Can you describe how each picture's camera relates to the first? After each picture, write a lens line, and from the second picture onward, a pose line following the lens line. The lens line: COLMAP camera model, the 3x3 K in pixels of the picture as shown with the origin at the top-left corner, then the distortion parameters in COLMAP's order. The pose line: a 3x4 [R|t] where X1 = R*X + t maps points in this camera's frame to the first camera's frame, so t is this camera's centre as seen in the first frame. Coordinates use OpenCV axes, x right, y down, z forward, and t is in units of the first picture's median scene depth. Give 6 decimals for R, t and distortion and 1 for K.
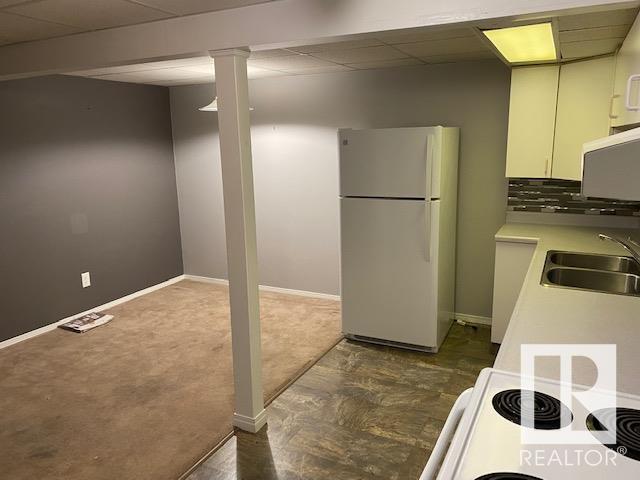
lens RADIAL K [[486.2, 0, 310.4], [0, 486.2, 238.7], [0, 0, 1]] dist [0.002562, 0.001278]
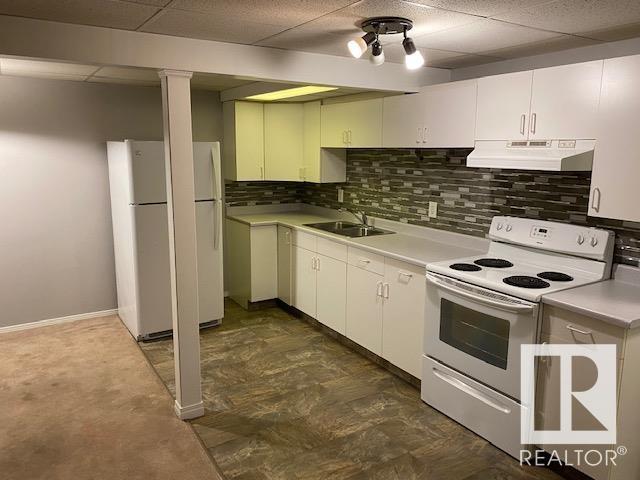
lens RADIAL K [[486.2, 0, 310.4], [0, 486.2, 238.7], [0, 0, 1]] dist [0.002562, 0.001278]
pose [[0.512417, -0.137020, 0.847735, -0.631086], [0.163150, 0.984742, 0.060548, -0.016116], [-0.843096, 0.107282, 0.526953, 0.124601]]
